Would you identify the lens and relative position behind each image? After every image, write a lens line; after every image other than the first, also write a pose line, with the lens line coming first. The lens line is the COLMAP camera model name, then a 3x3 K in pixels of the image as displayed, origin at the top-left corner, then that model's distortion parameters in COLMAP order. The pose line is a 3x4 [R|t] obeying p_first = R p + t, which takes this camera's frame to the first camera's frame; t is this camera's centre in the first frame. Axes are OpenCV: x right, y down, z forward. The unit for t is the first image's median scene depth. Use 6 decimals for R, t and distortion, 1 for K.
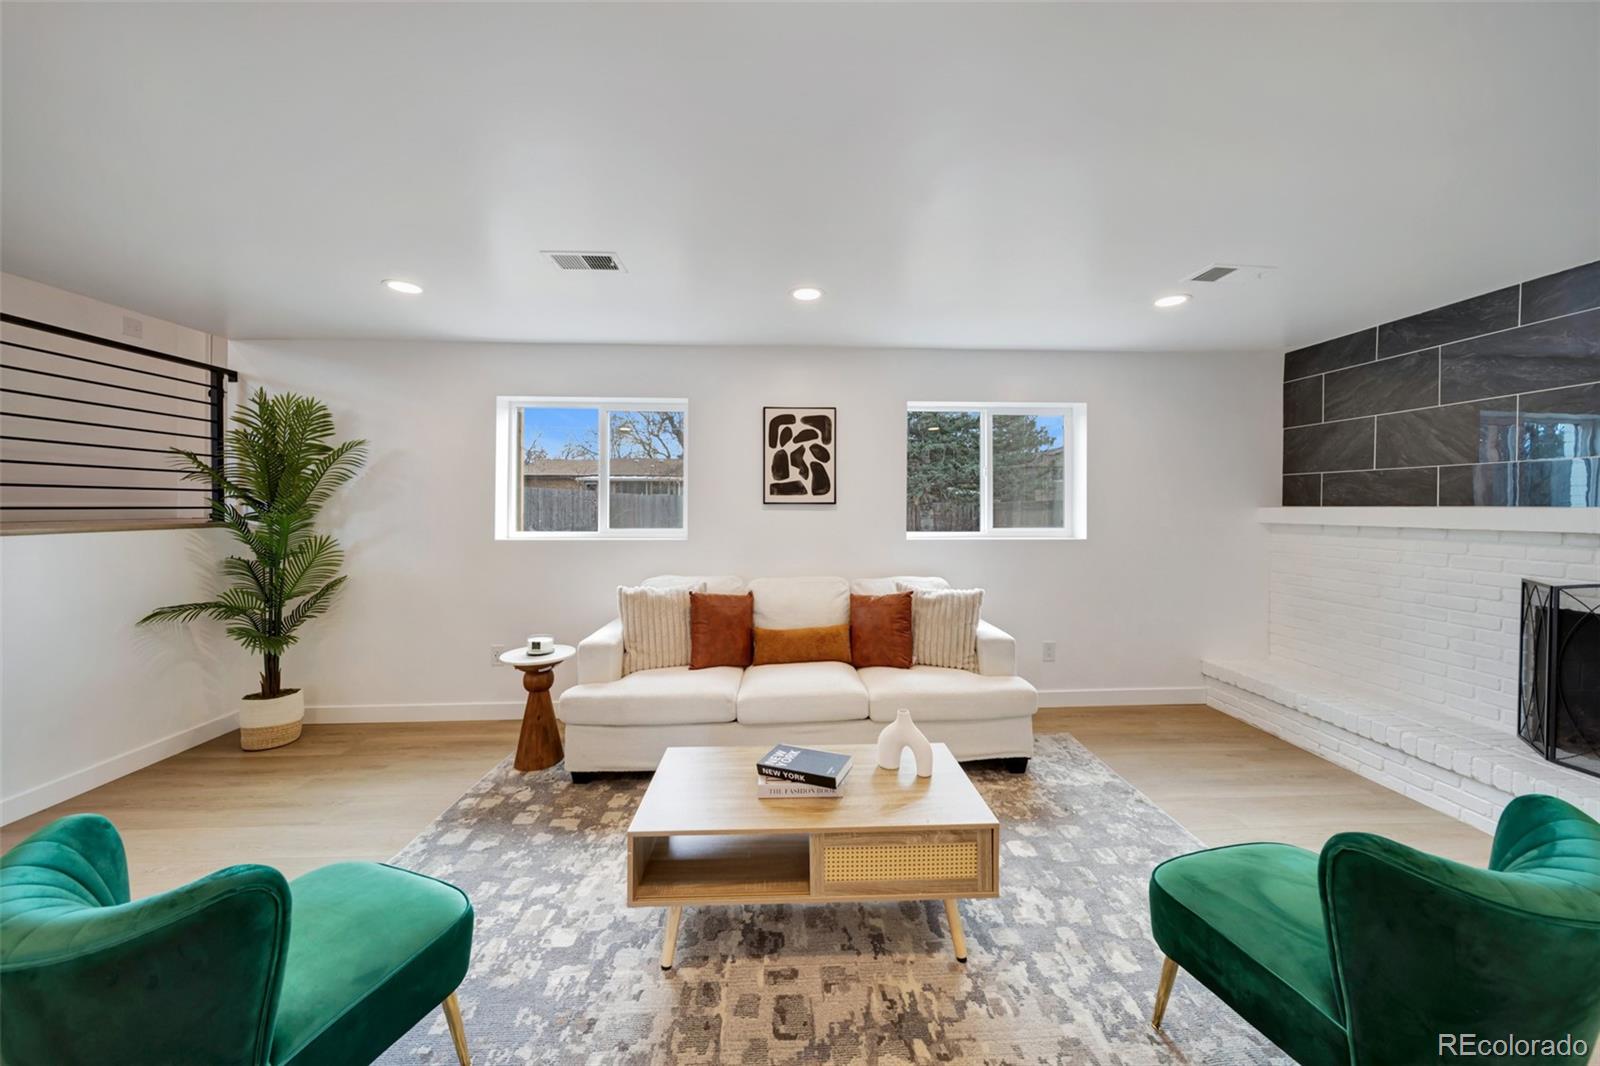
lens RADIAL K [[554.5, 0, 801.0], [0, 554.5, 518.5], [0, 0, 1]] dist [-0.002621, -0.001197]
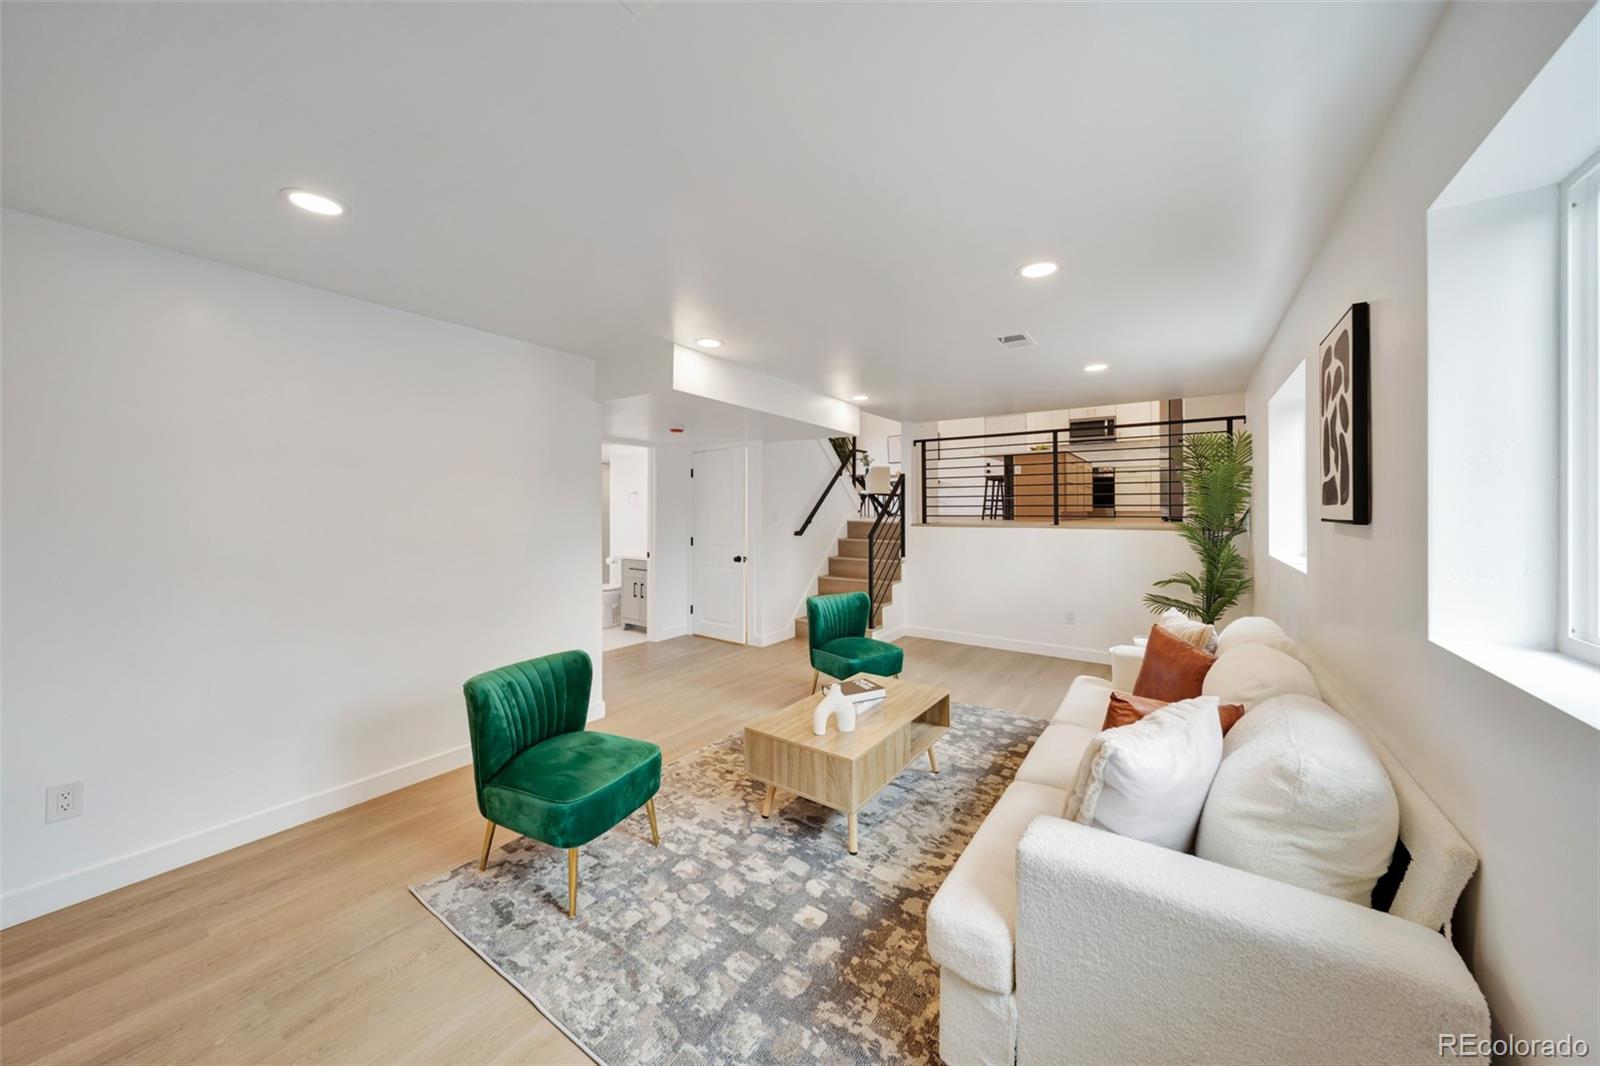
lens RADIAL K [[554.5, 0, 799.1], [0, 554.5, 516.5], [0, 0, 1]] dist [-0.002621, -0.001197]
pose [[-0.598667, 0.006372, -0.800973, 1.425981], [-0.016020, 0.999673, 0.019927, -0.066571], [0.800838, 0.024761, -0.598369, 1.927773]]
